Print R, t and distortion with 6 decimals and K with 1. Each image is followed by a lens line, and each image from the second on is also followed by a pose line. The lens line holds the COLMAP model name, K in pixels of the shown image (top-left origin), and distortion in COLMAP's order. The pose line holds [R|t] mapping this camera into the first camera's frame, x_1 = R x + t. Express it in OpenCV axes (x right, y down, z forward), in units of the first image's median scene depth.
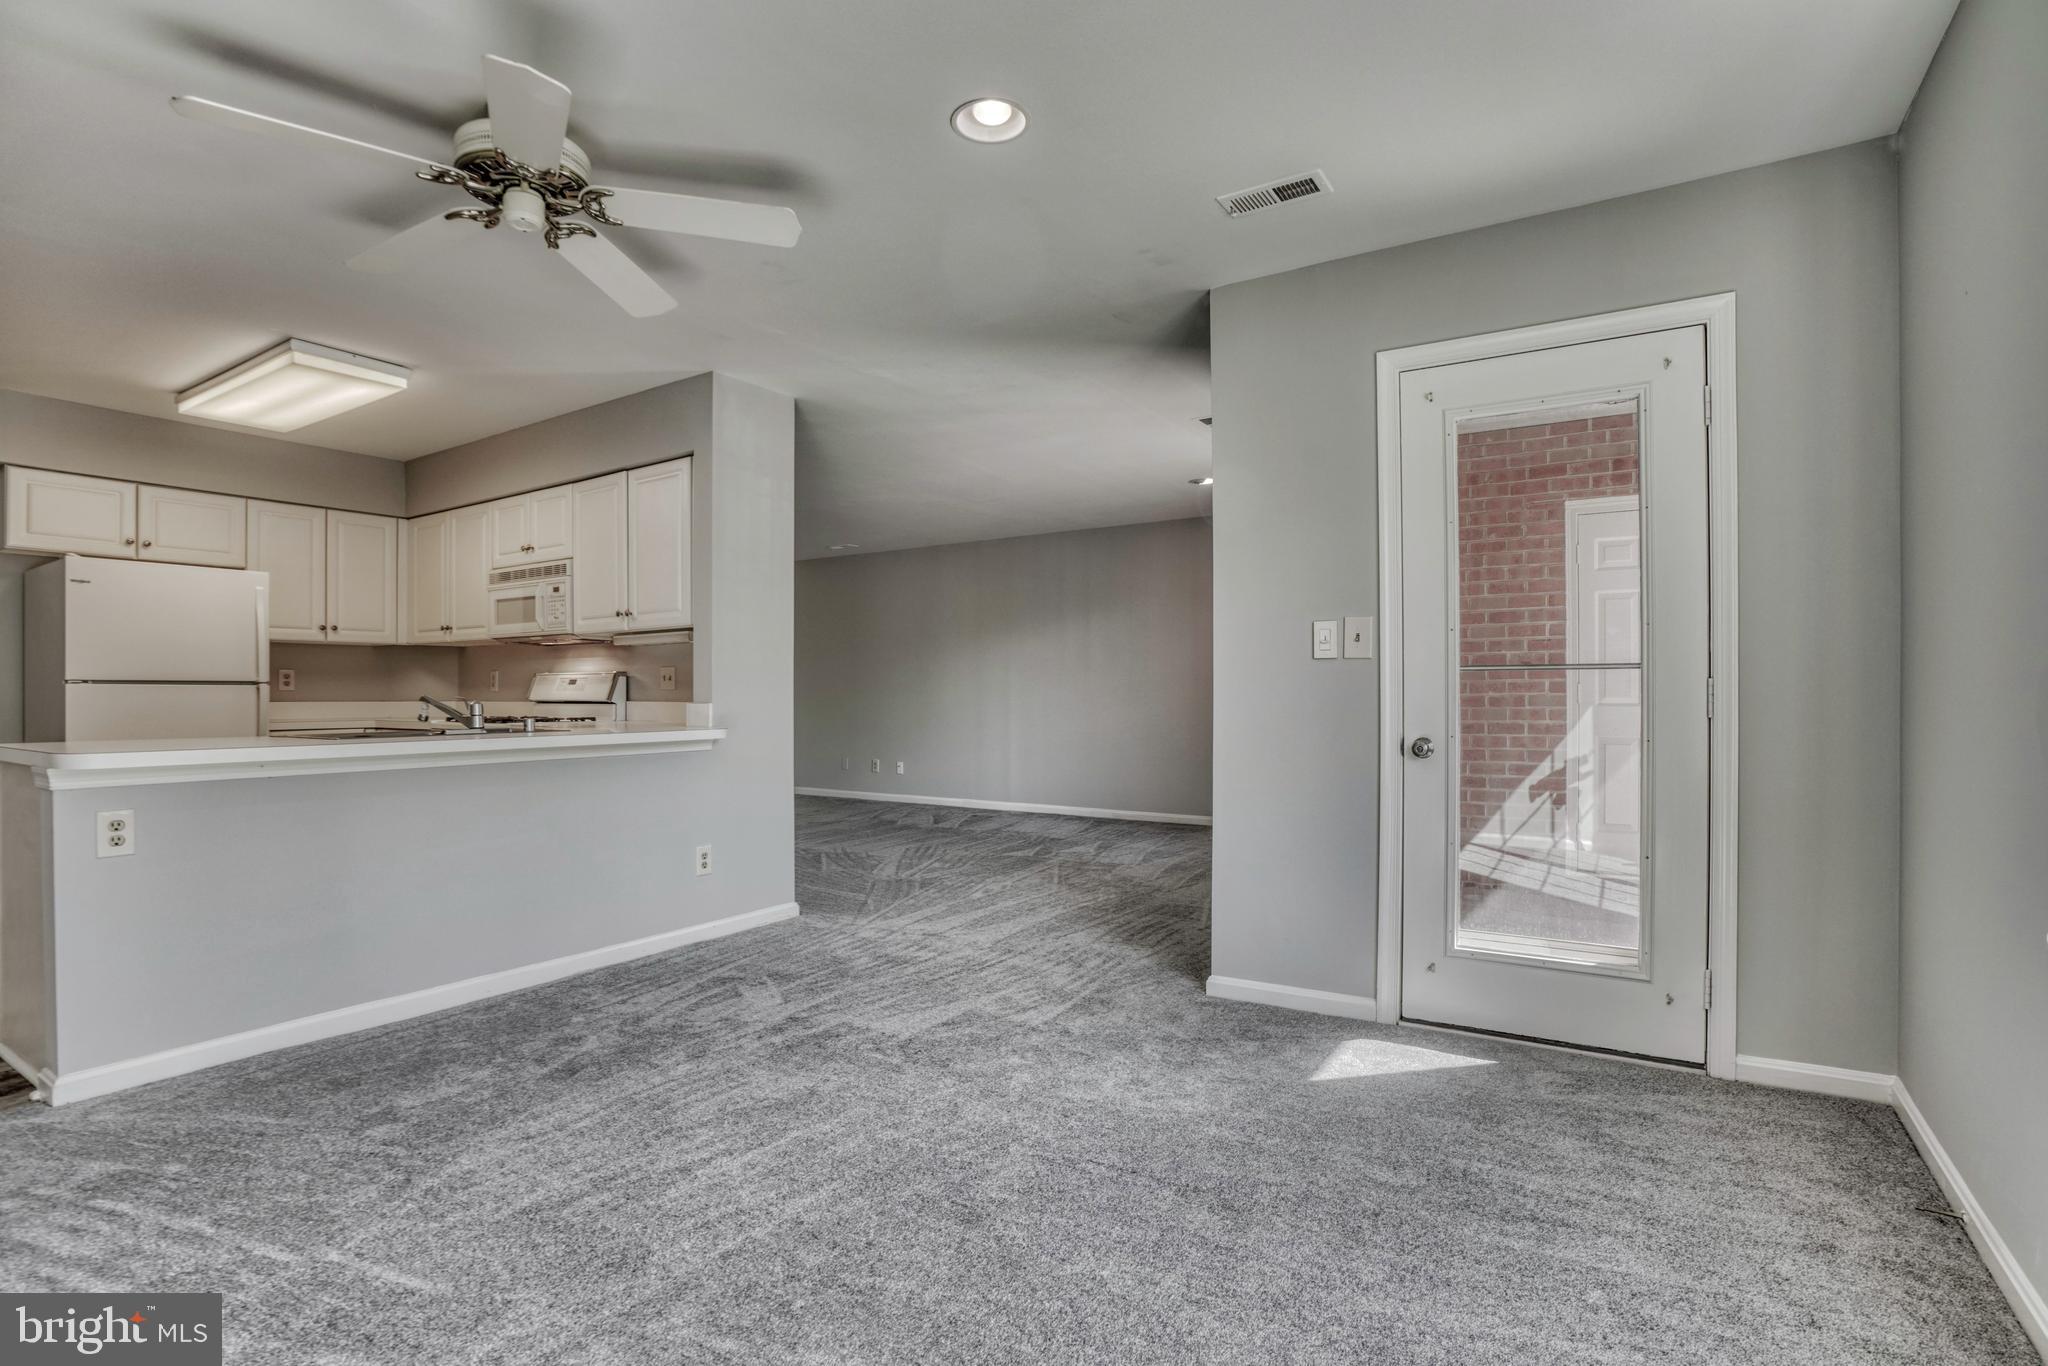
lens RADIAL K [[967.3, 0, 1008.7], [0, 967.3, 694.1], [0, 0, 1]] dist [-0.043461, 0.013031]
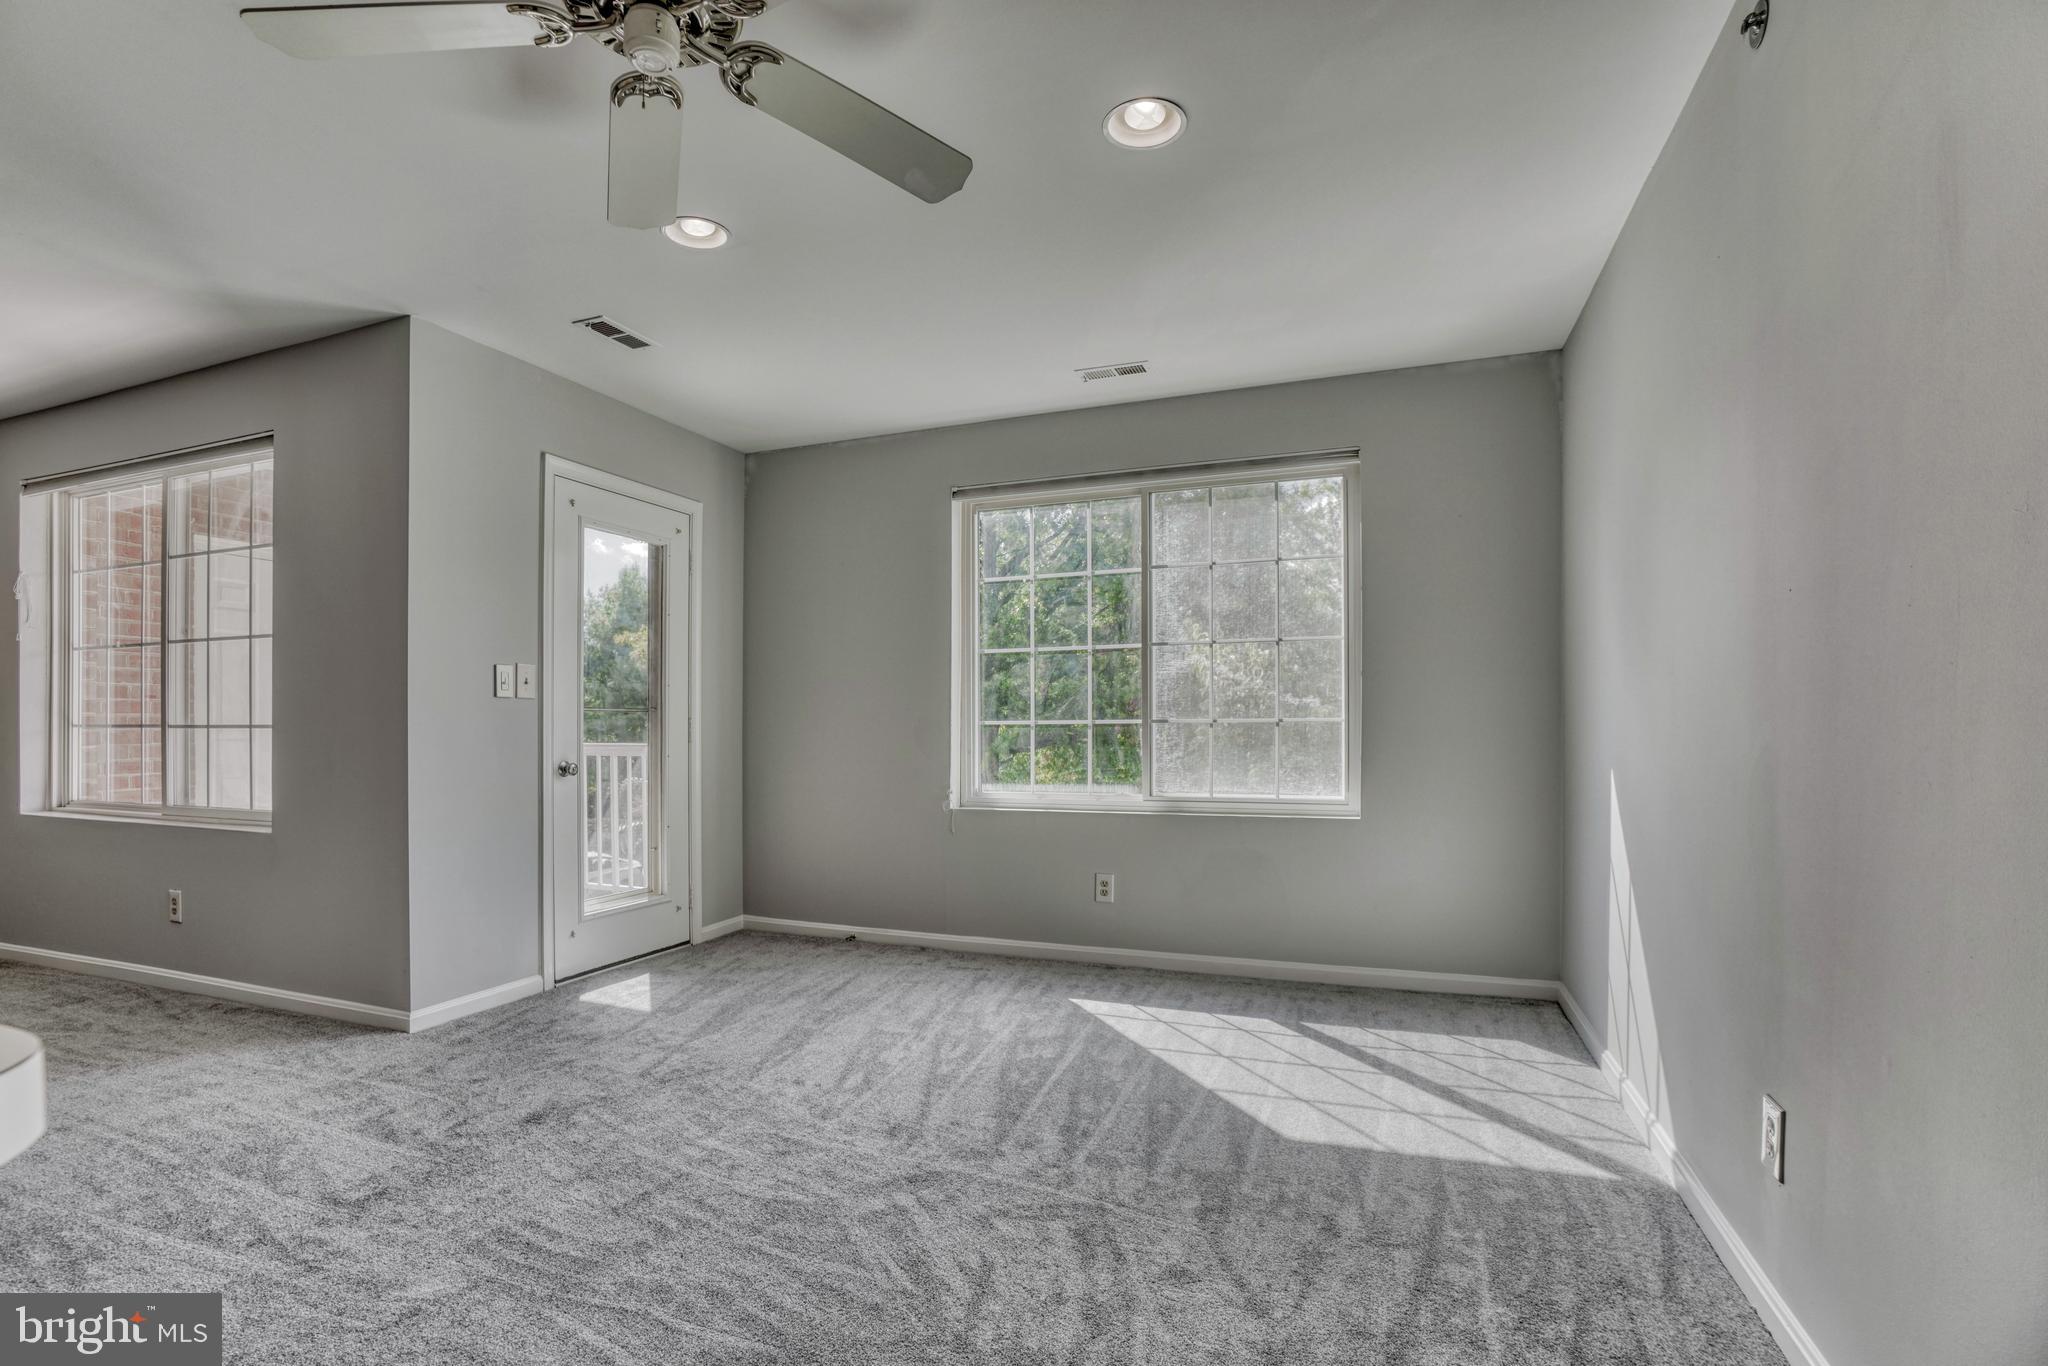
lens RADIAL K [[967.3, 0, 955.4], [0, 967.3, 731.6], [0, 0, 1]] dist [-0.043461, 0.013031]
pose [[-0.147740, -0.001582, 0.989025, -0.554748], [0.004733, 0.999986, 0.002307, 0.003143], [-0.989015, 0.005022, -0.147731, 0.393723]]
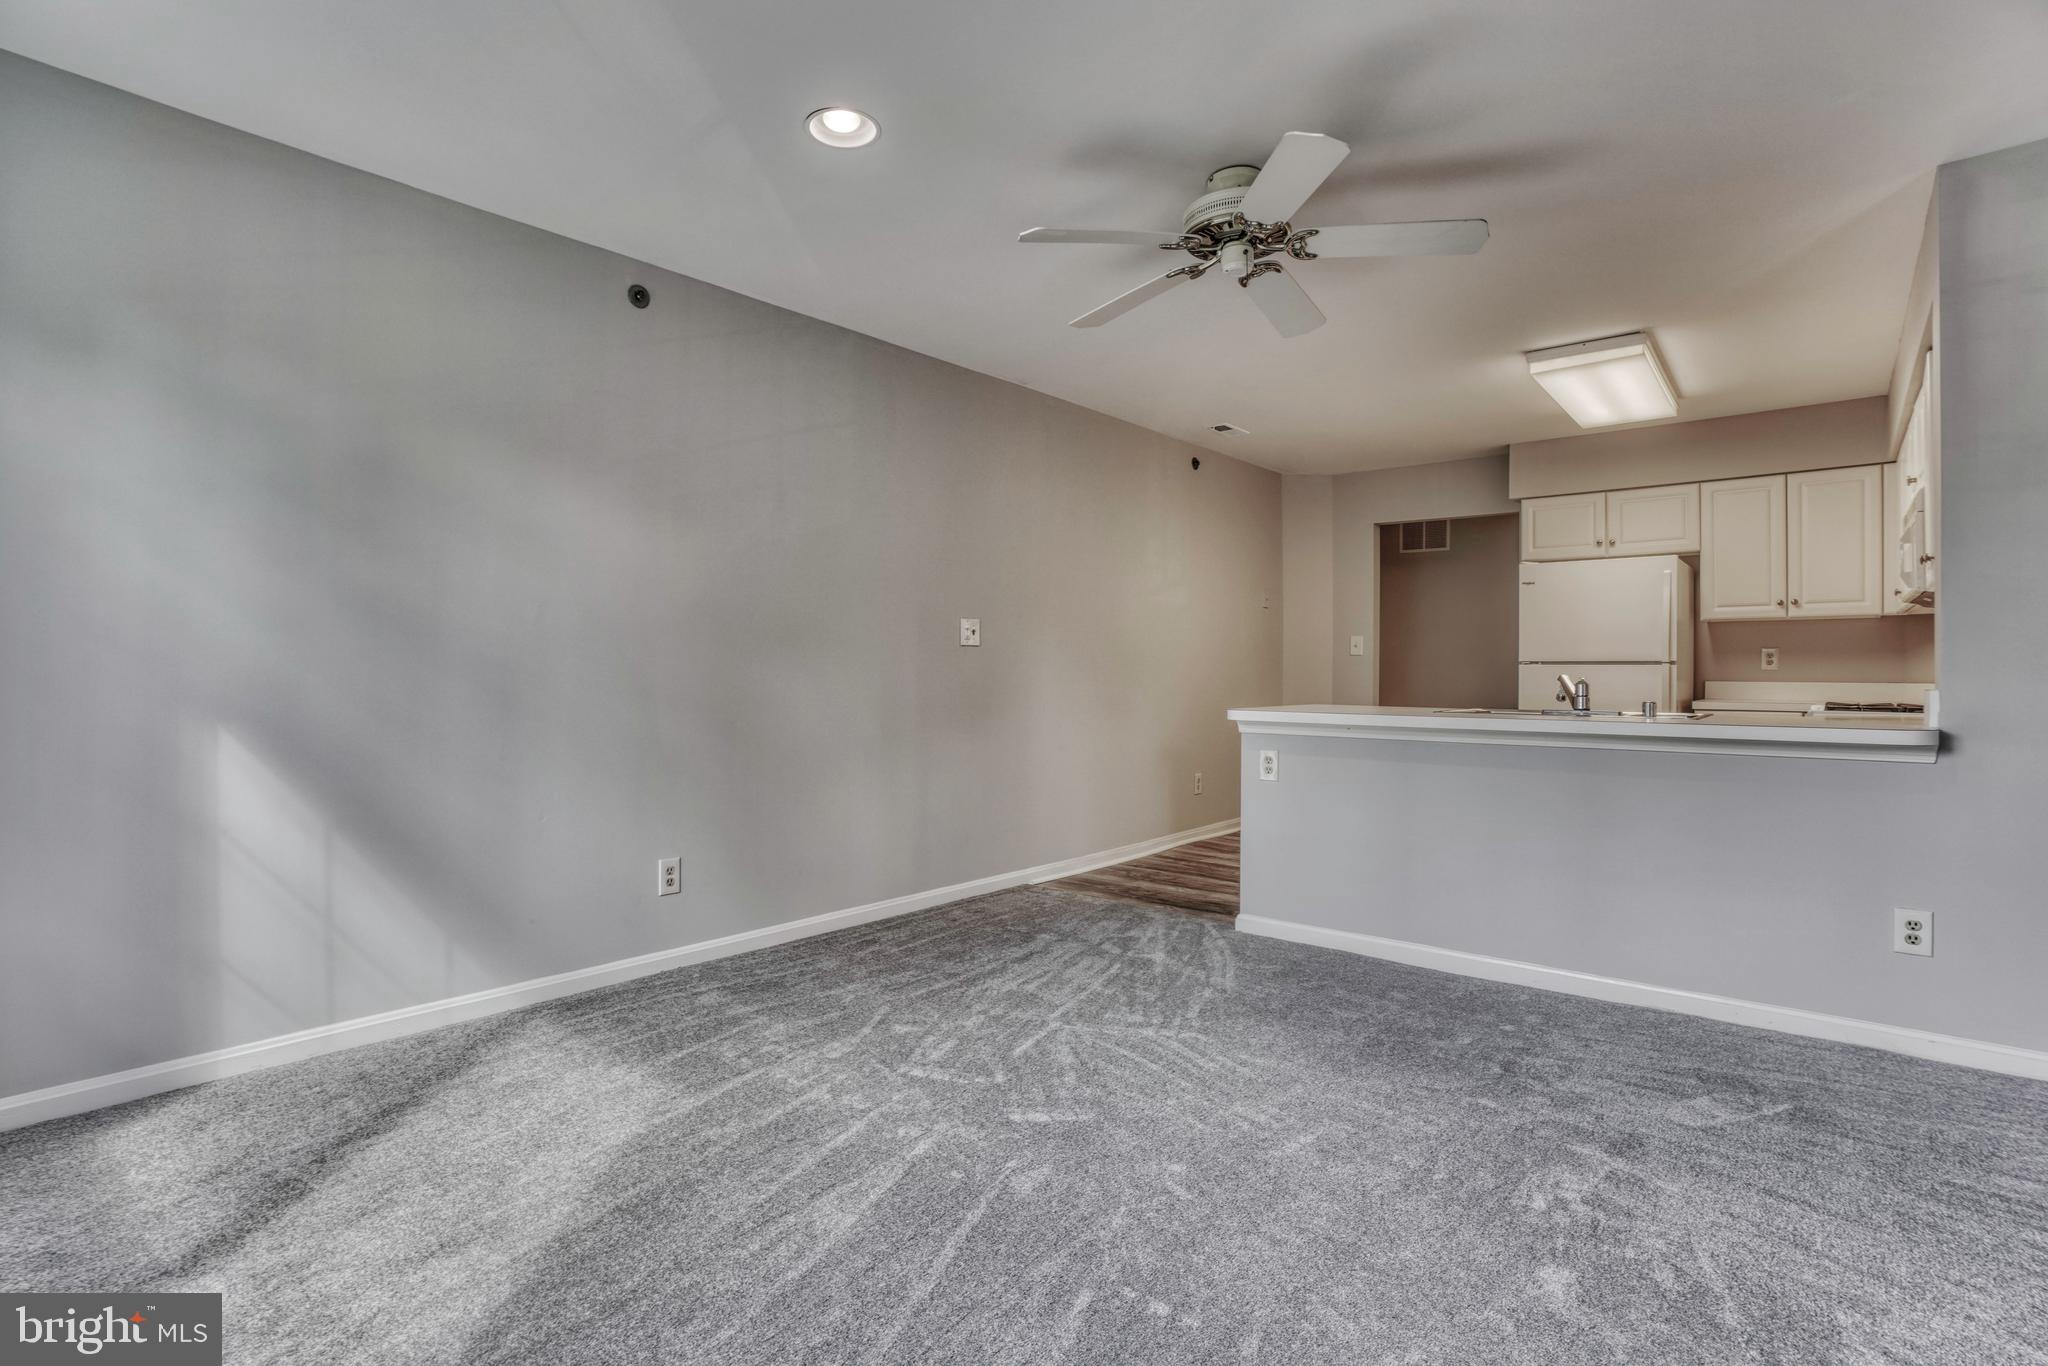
lens RADIAL K [[967.3, 0, 1008.6], [0, 967.3, 685.1], [0, 0, 1]] dist [-0.043461, 0.013031]
pose [[-0.119901, 0.015945, -0.992658, 0.325152], [-0.003130, 0.999860, 0.016439, -0.002203], [0.992781, 0.005078, -0.119834, 0.399733]]
